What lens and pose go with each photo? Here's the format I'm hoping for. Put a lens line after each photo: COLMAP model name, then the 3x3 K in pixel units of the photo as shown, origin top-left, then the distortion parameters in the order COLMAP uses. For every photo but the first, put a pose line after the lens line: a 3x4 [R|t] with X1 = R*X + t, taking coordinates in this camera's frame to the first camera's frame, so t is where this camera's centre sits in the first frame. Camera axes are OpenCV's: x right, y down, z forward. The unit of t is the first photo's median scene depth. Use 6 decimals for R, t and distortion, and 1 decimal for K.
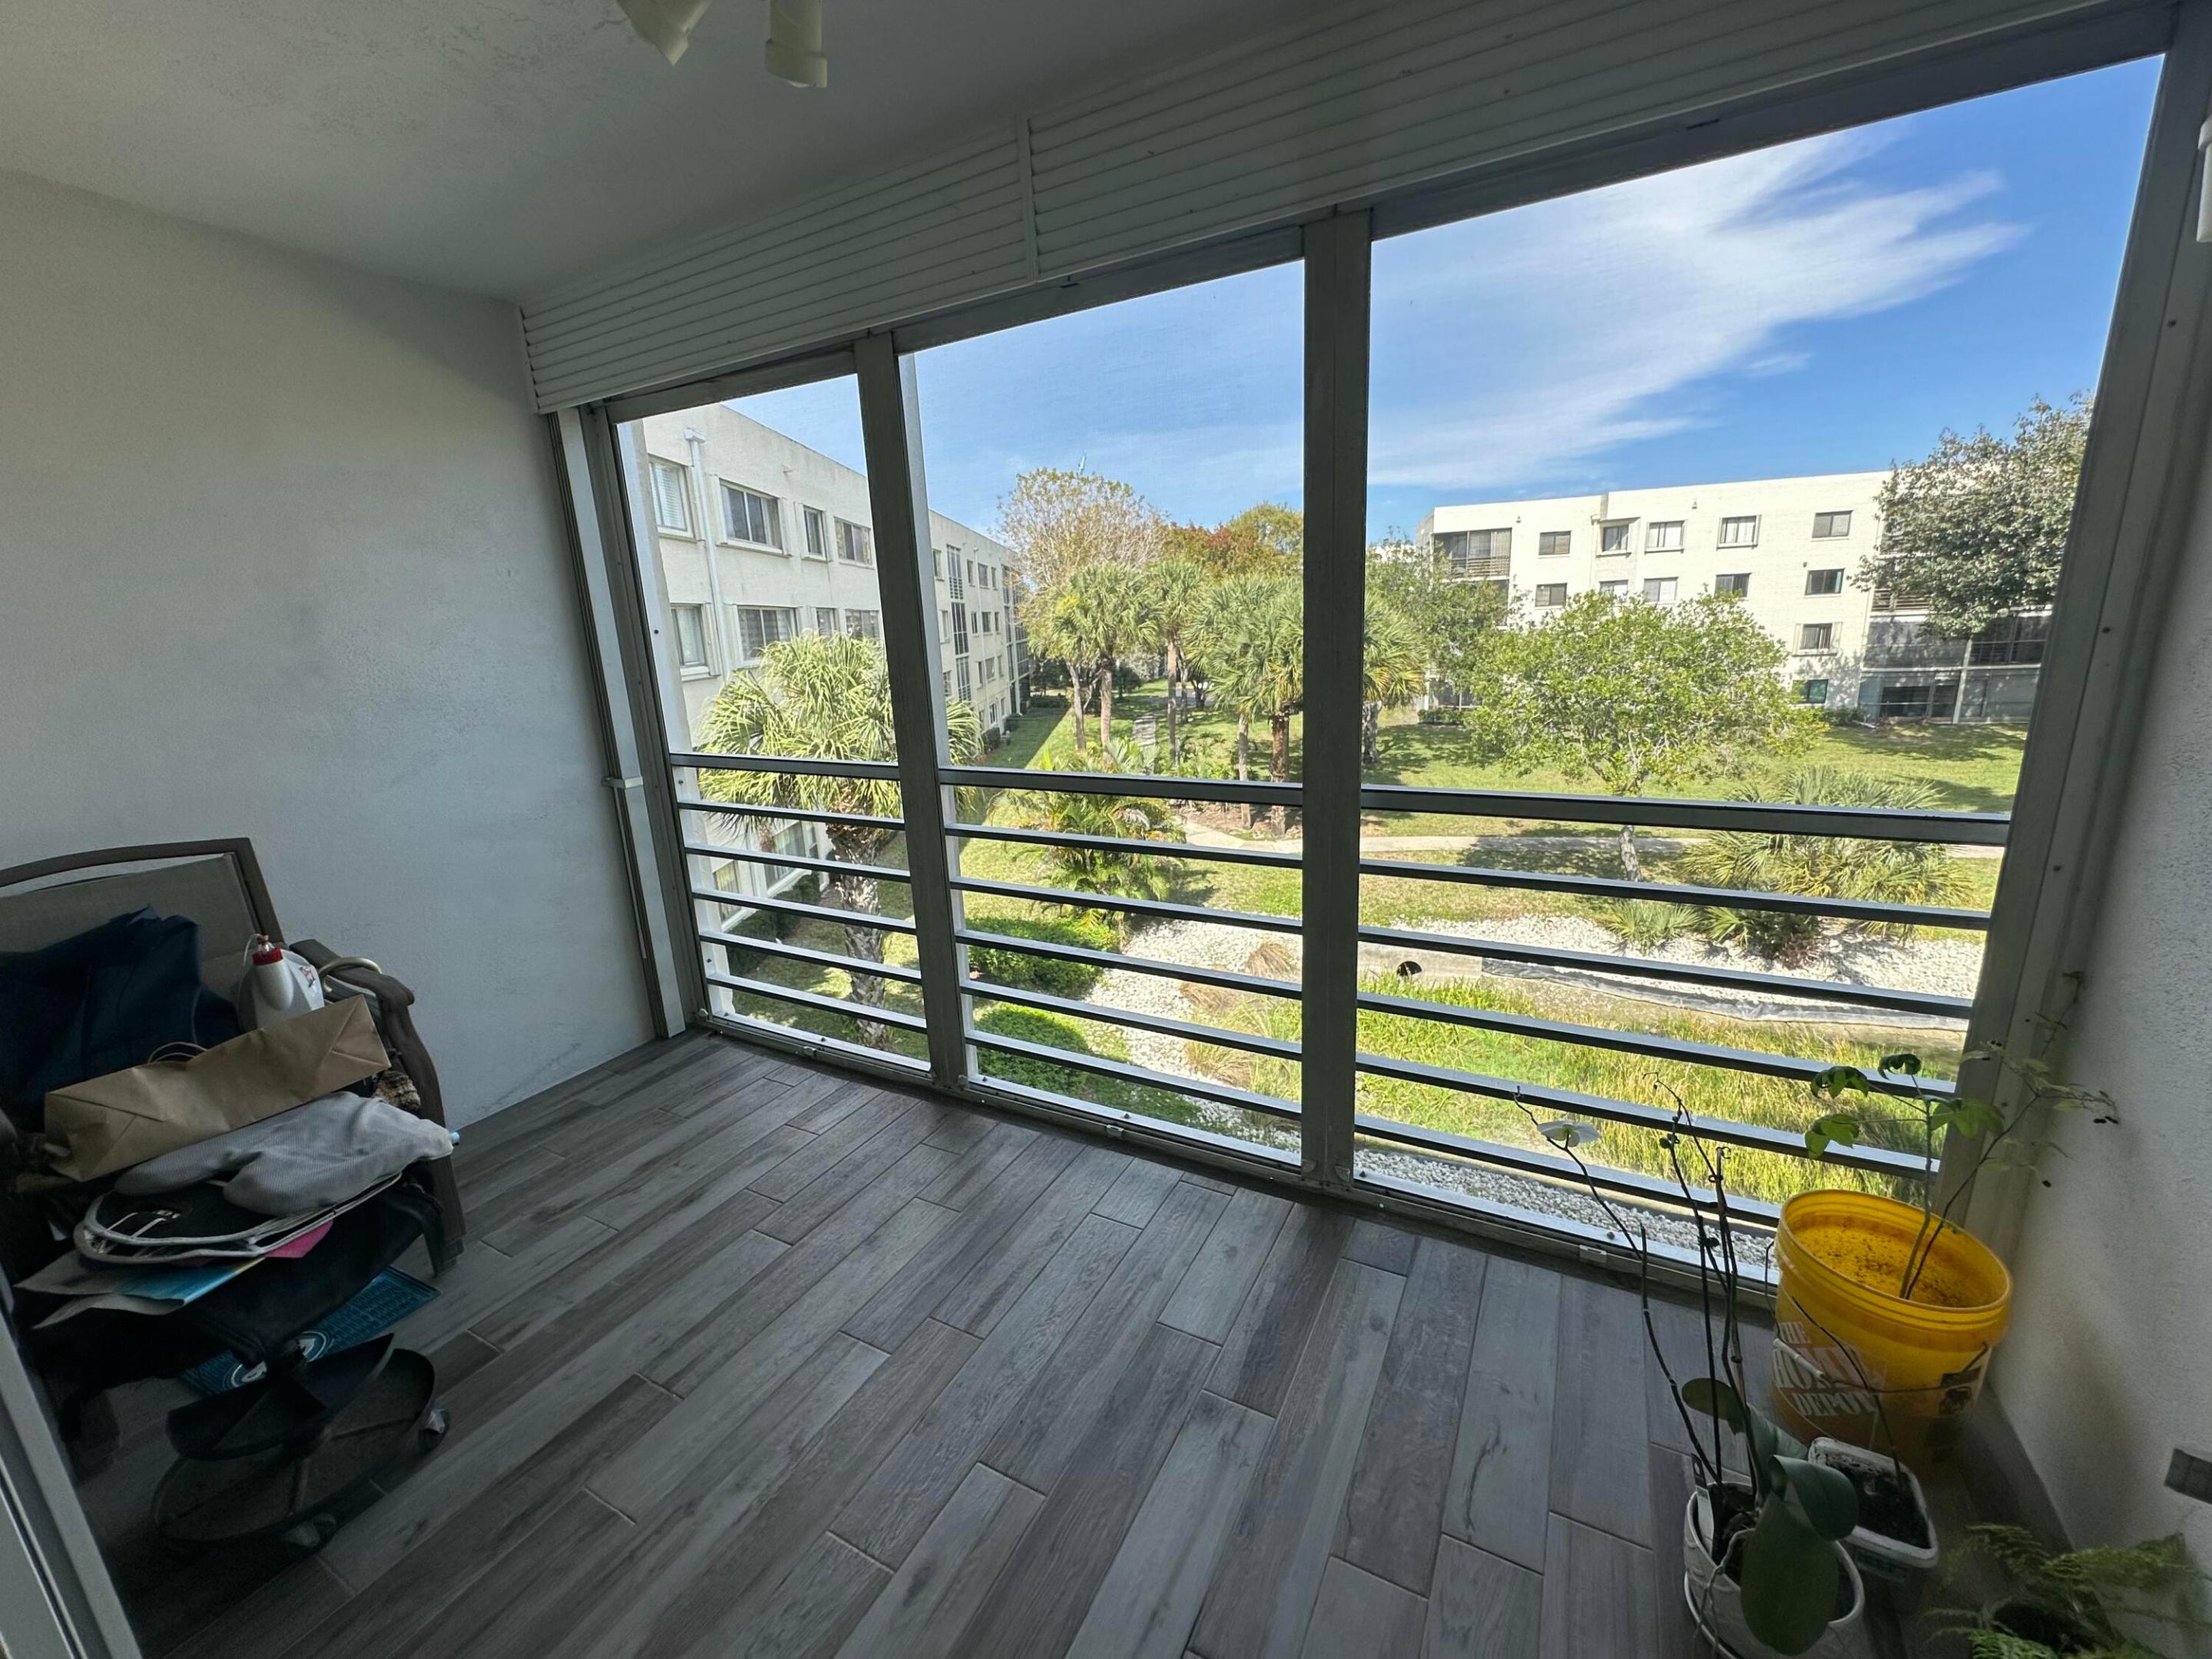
lens RADIAL K [[884.1, 0, 1099.3], [0, 884.1, 834.0], [0, 0, 1]] dist [-0.002319, 0.000445]
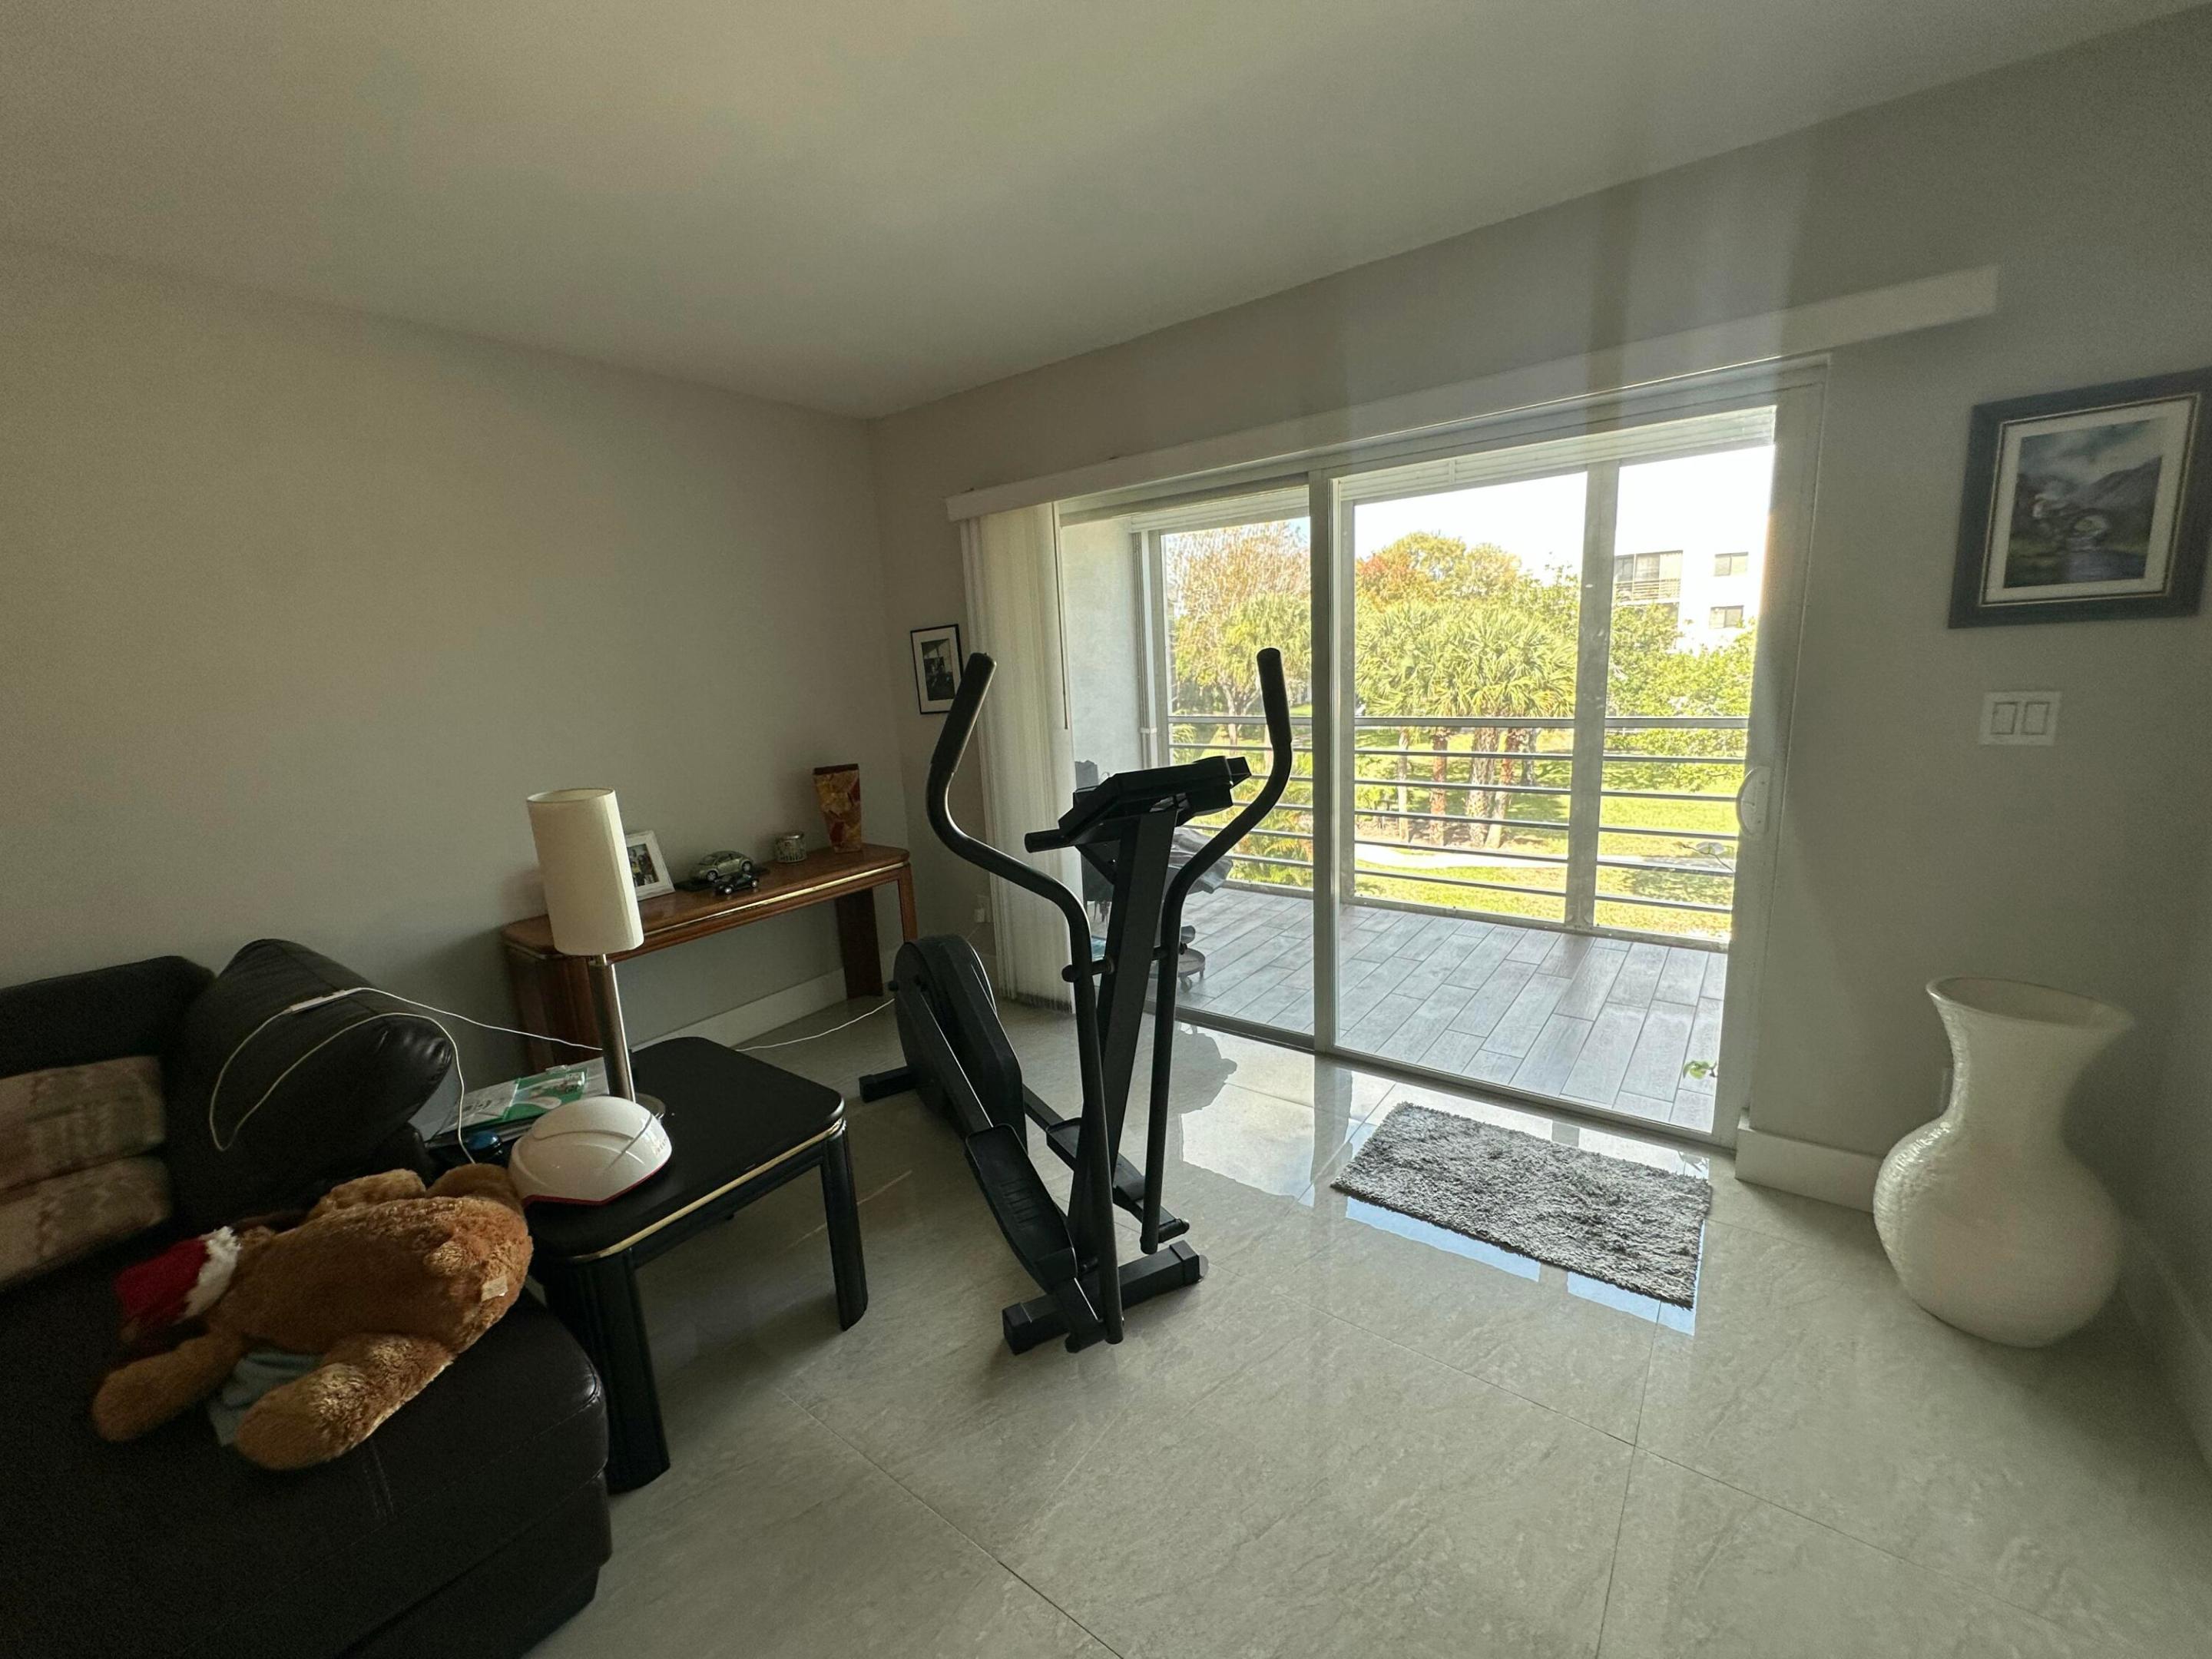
lens RADIAL K [[884.1, 0, 1103.7], [0, 884.1, 831.1], [0, 0, 1]] dist [-0.002319, 0.000445]
pose [[0.989647, 0.022059, -0.141817, -0.039038], [-0.026732, 0.999158, -0.031132, 0.021663], [0.141011, 0.034600, 0.989403, -0.083101]]
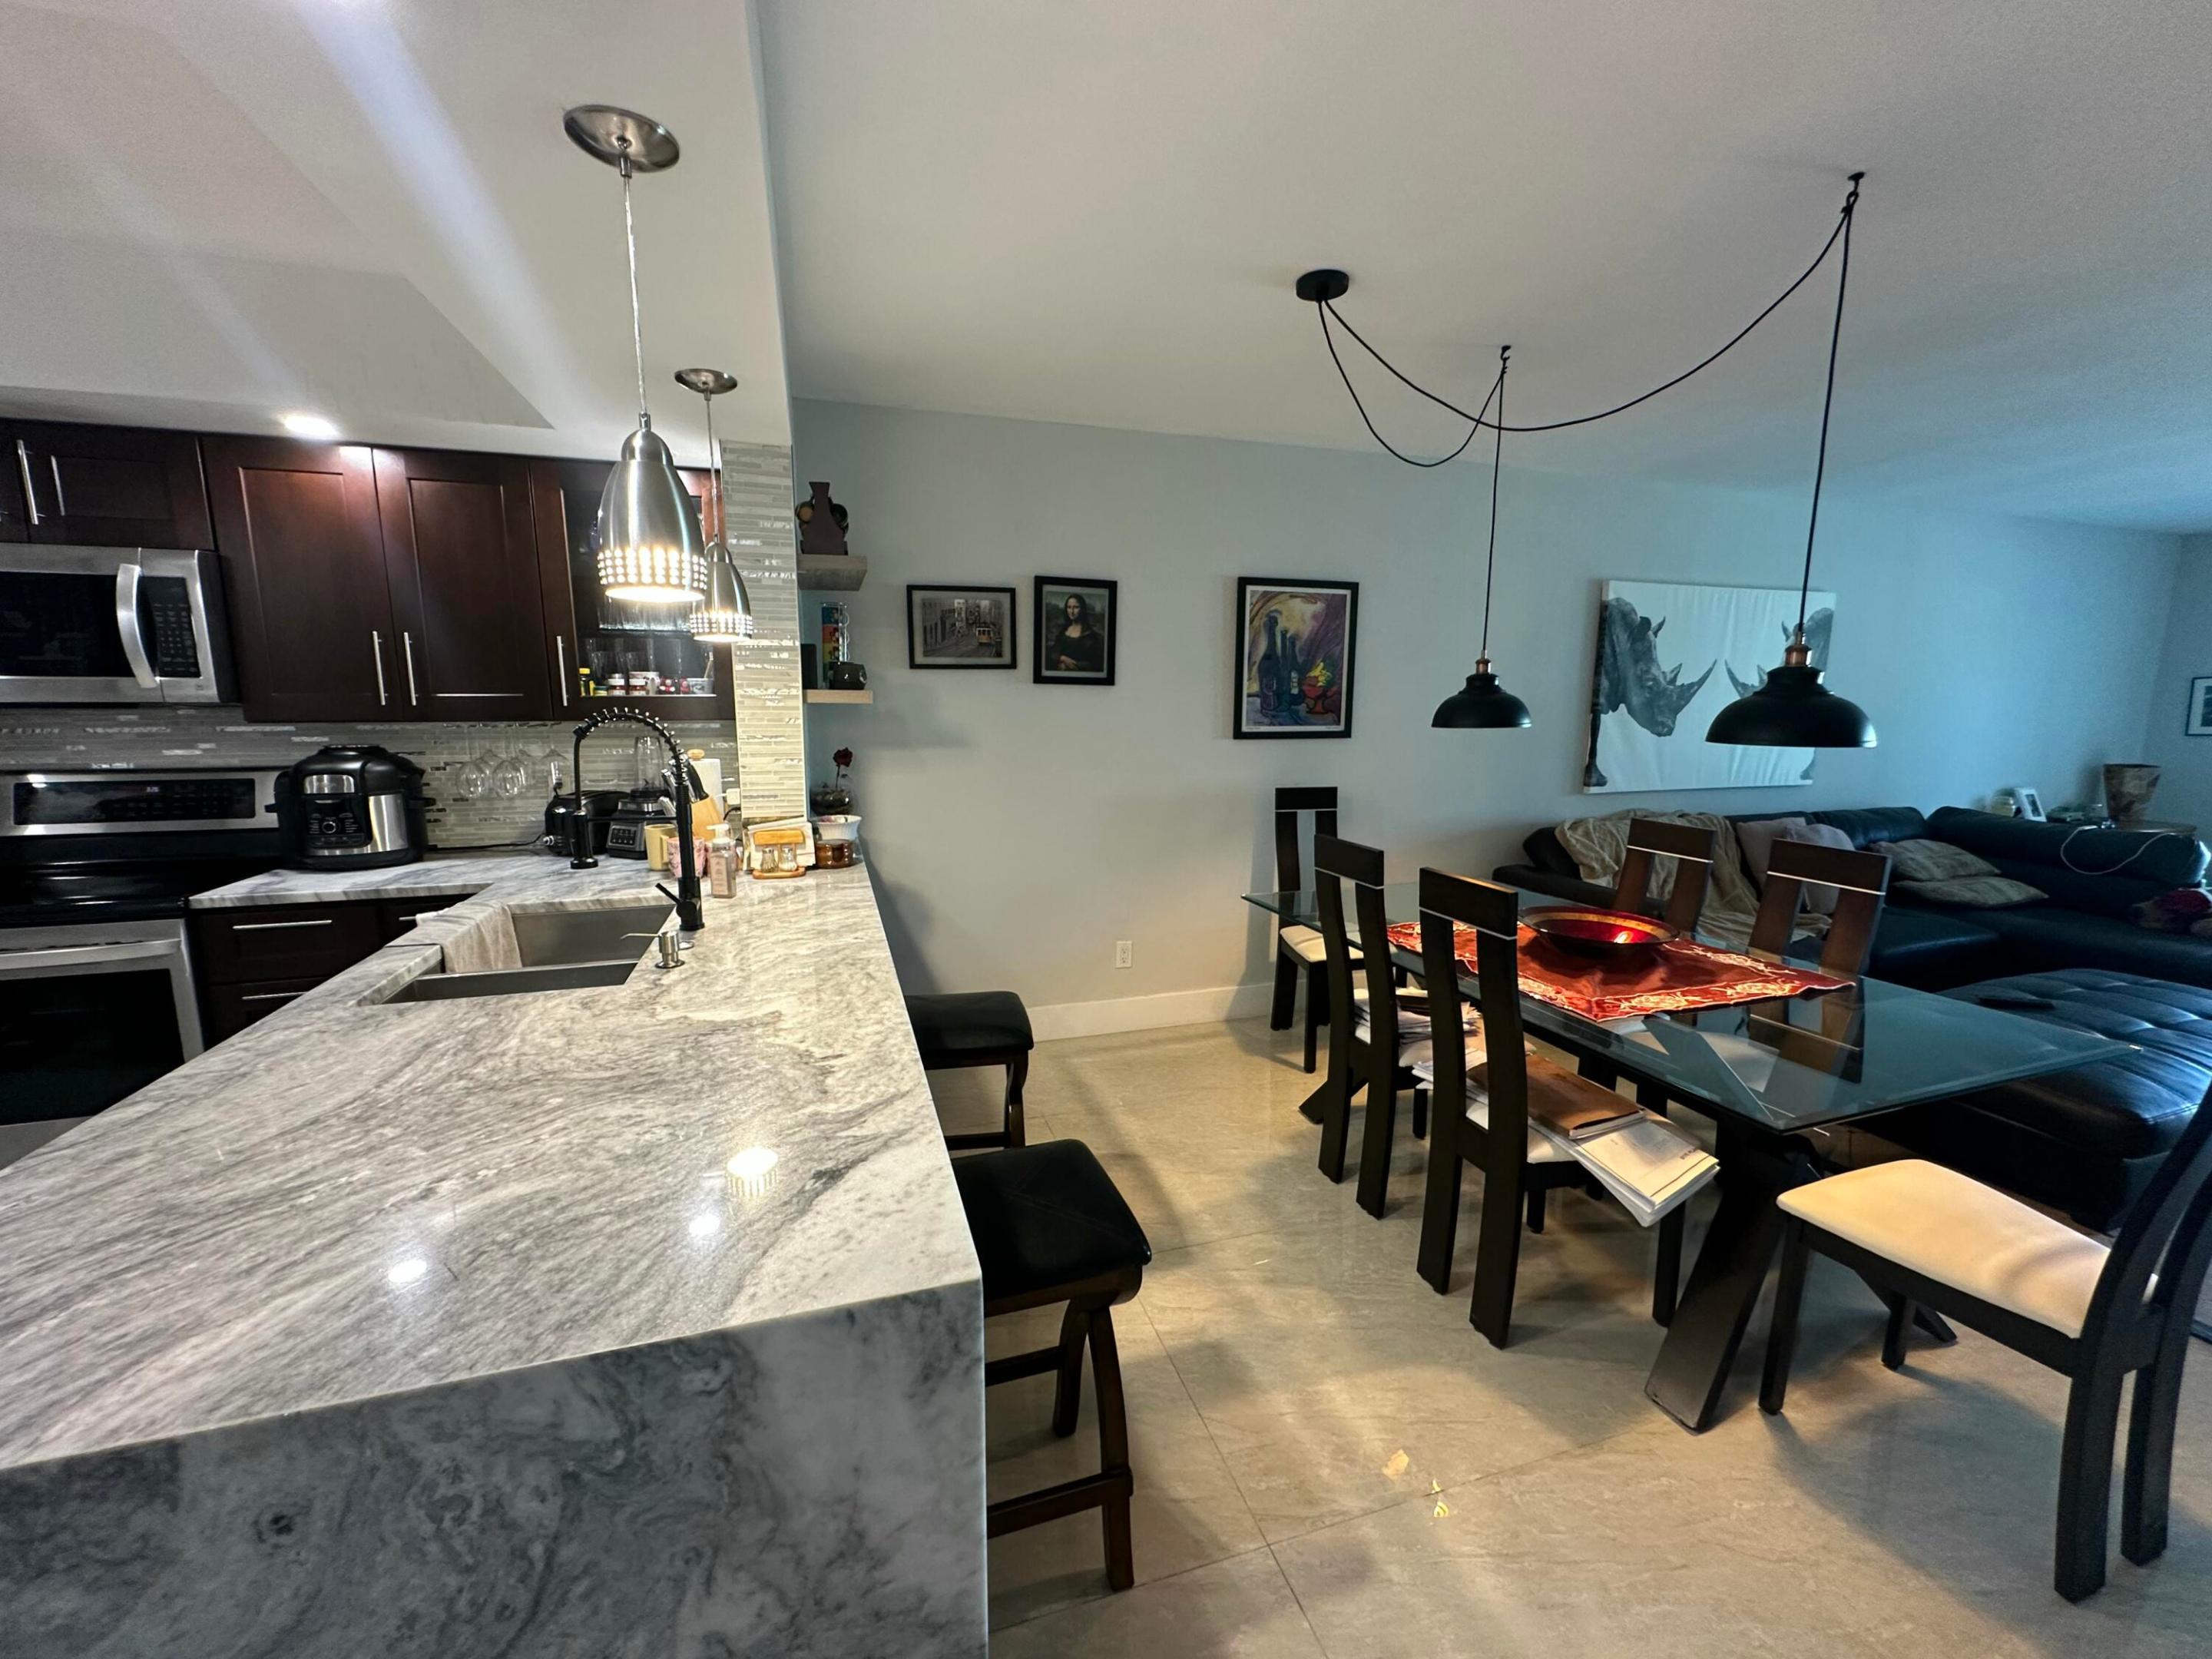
lens RADIAL K [[884.1, 0, 1103.1], [0, 884.1, 831.0], [0, 0, 1]] dist [-0.002319, 0.000445]
pose [[0.718946, 0.152201, -0.678197, -0.120738], [-0.199732, 0.979817, 0.008157, 0.065487], [0.665750, 0.129593, 0.734835, -0.246817]]
